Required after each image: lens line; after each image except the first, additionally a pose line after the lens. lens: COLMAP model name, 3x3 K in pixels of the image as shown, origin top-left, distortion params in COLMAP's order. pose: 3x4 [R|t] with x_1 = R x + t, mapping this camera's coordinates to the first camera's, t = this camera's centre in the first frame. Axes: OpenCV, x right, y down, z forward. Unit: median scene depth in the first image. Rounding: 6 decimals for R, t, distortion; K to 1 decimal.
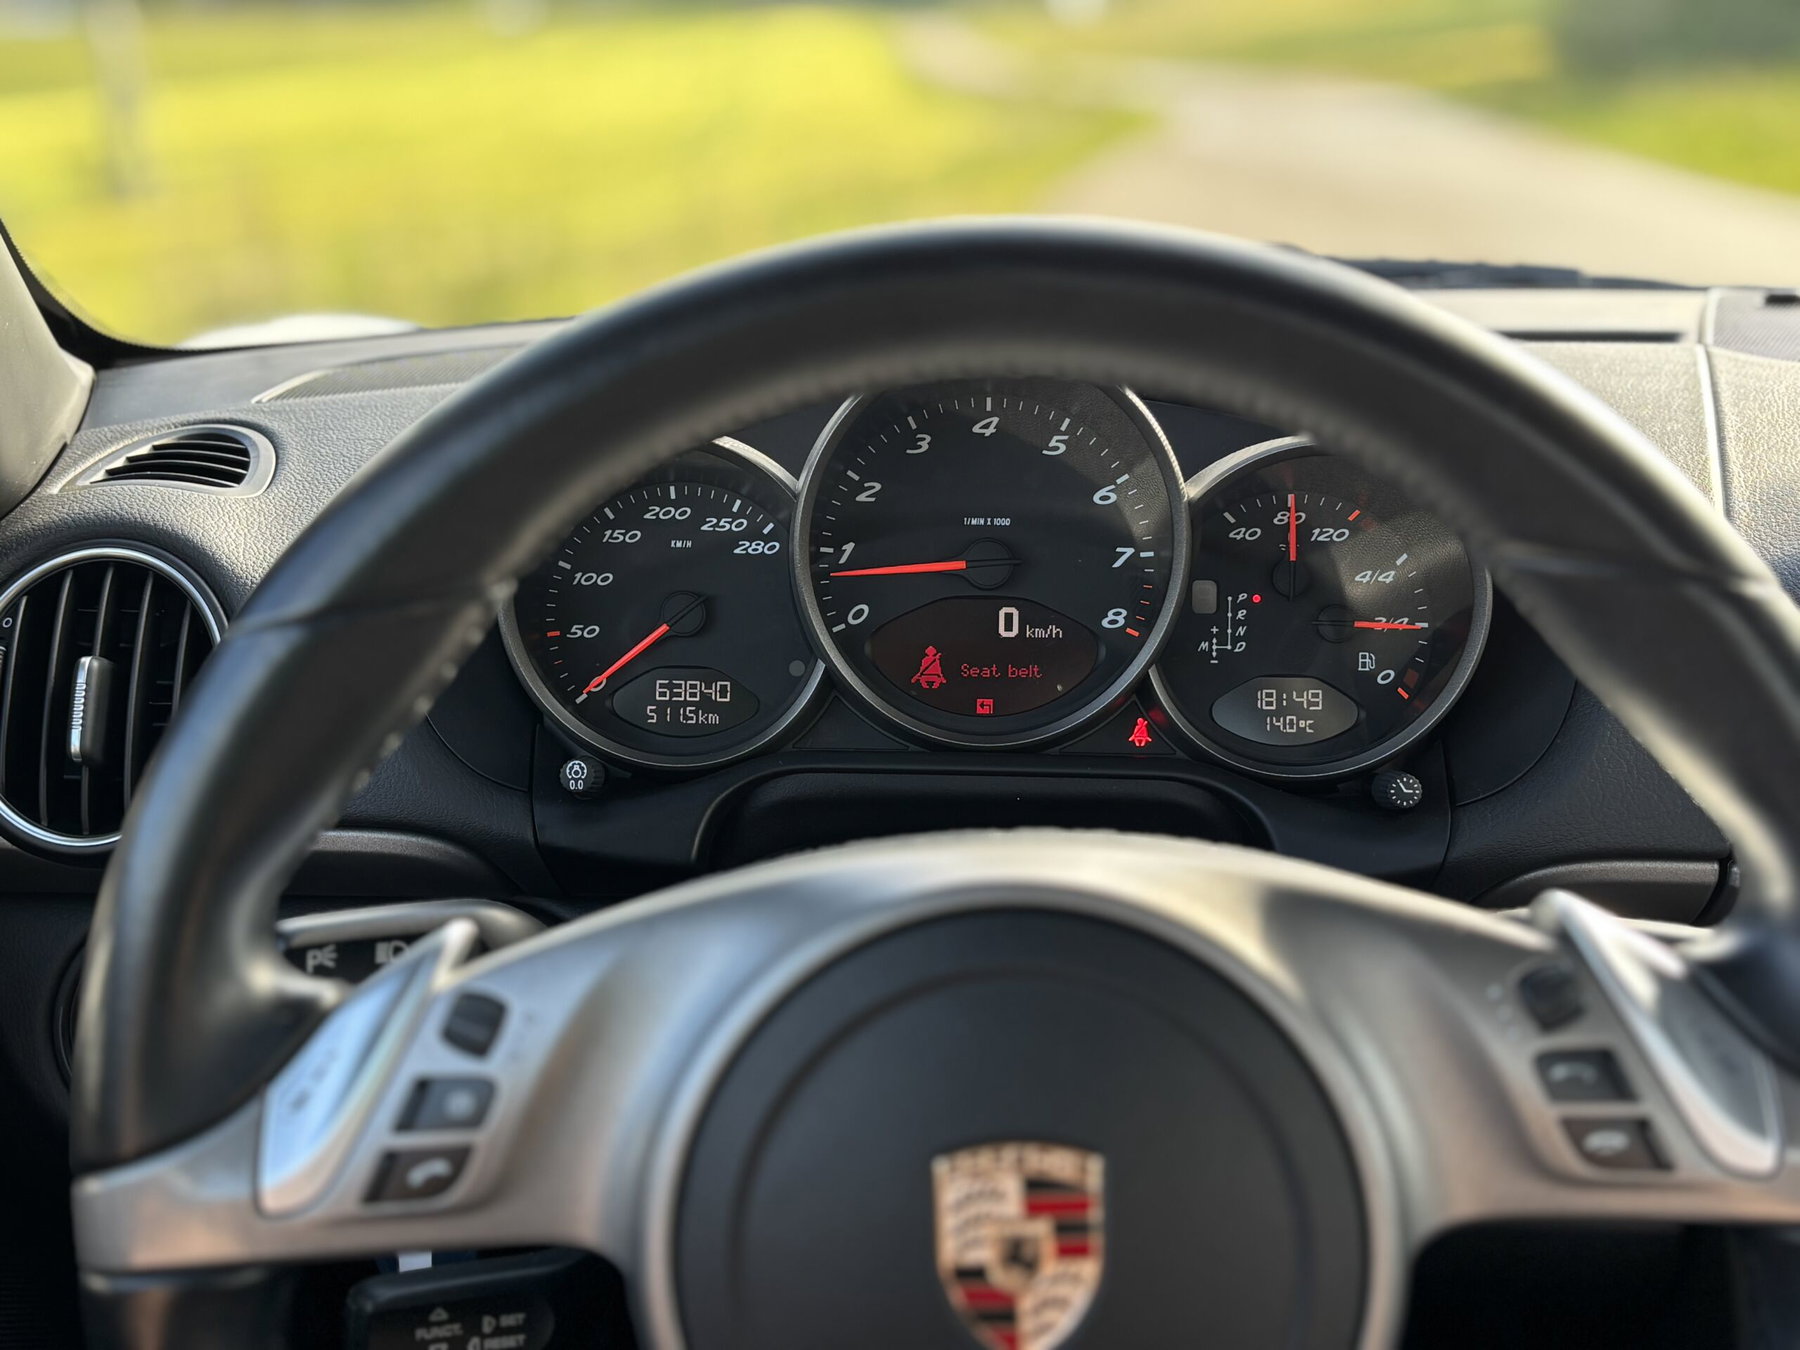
lens RADIAL K [[2328.3, 0, 900.0], [0, 2328.3, 675.0], [0, 0, 1]] dist [0.236327, -0.028393]
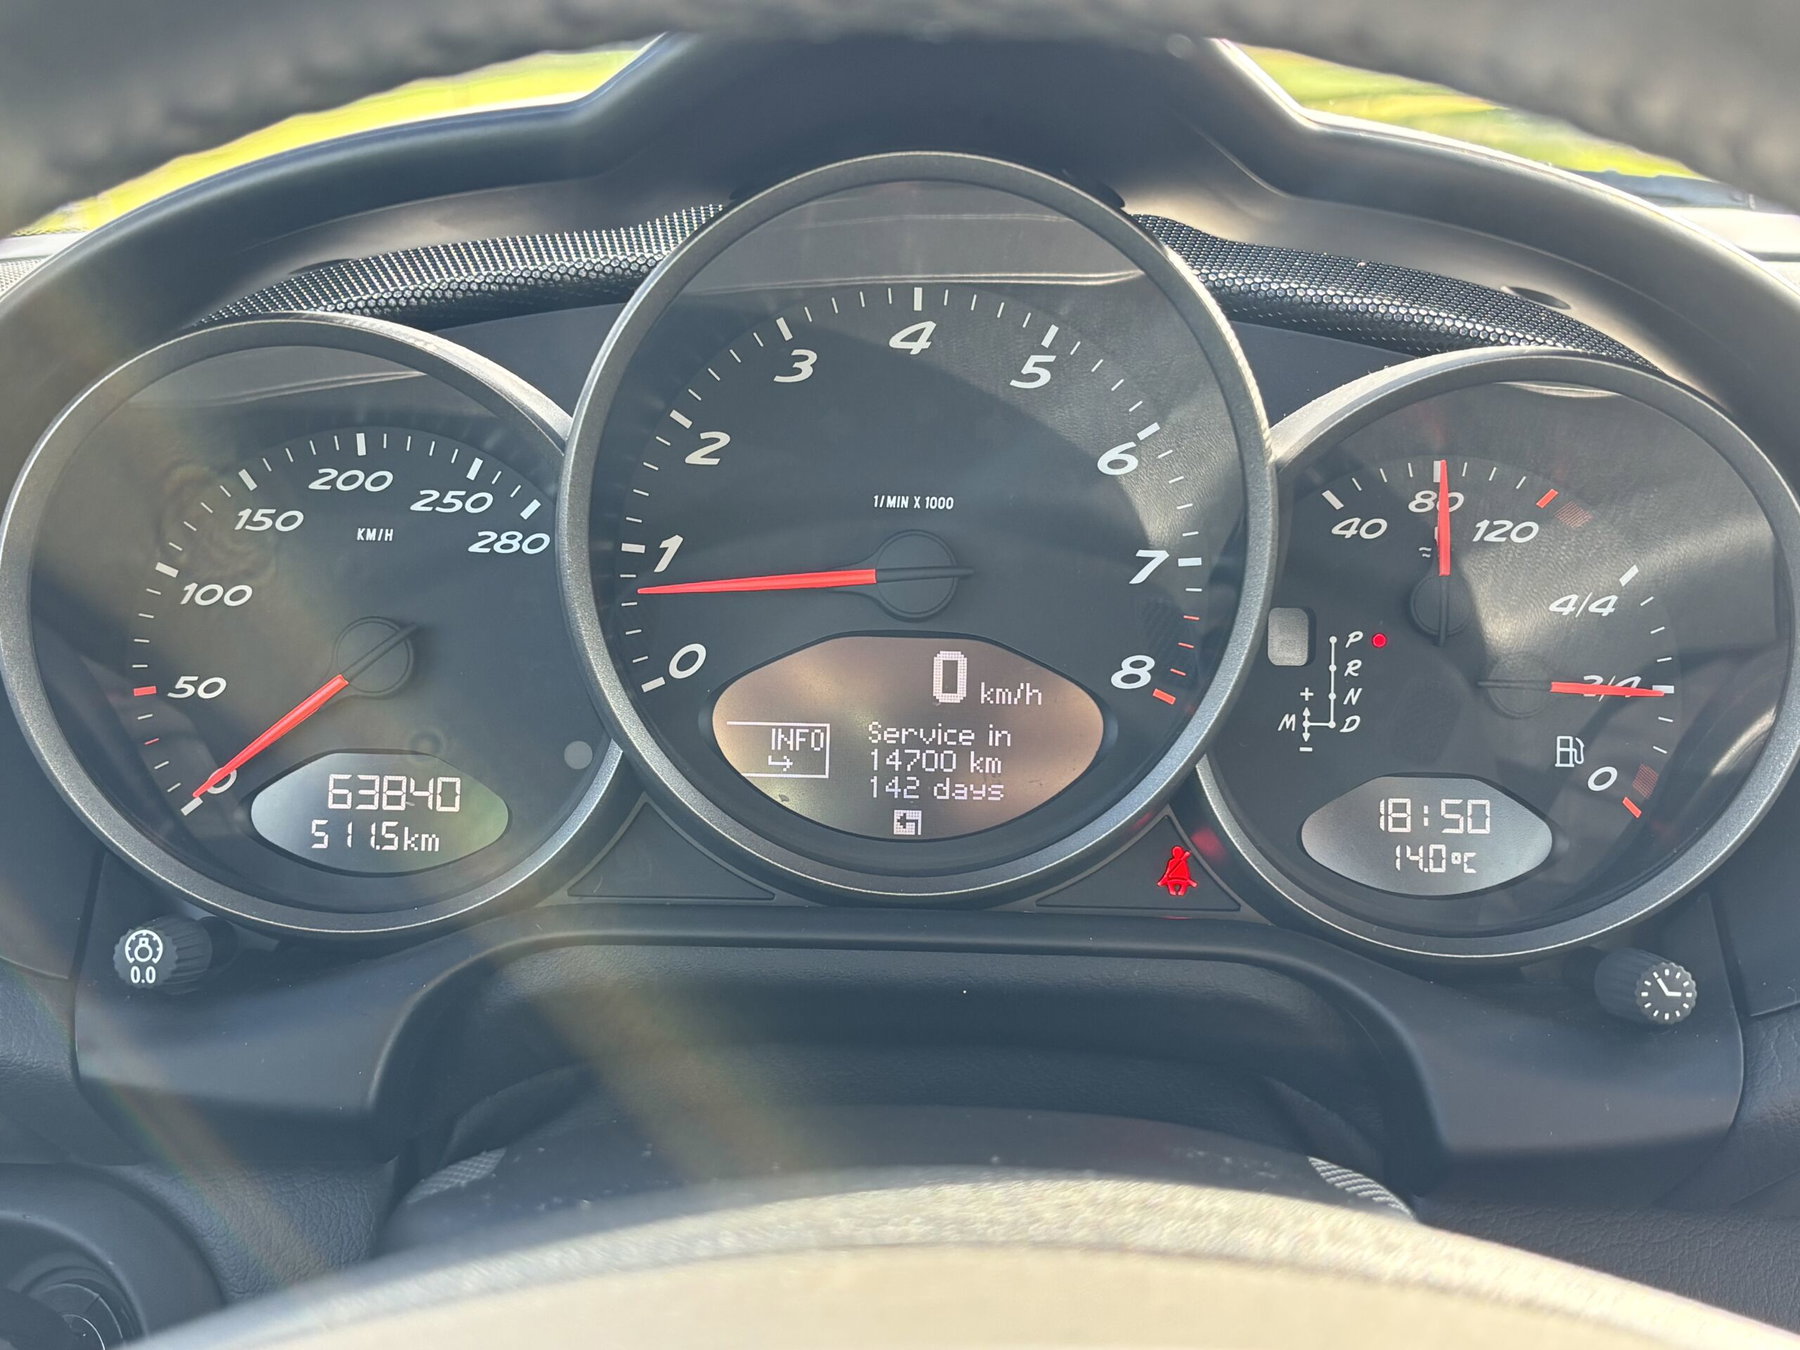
lens RADIAL K [[2328.3, 0, 900.0], [0, 2328.3, 675.0], [0, 0, 1]] dist [0.236327, -0.028393]
pose [[0.999699, 0.008685, 0.022947, 0.021110], [-0.008313, 0.999833, -0.016255, -0.013732], [-0.023084, 0.016060, 0.999605, 0.424456]]
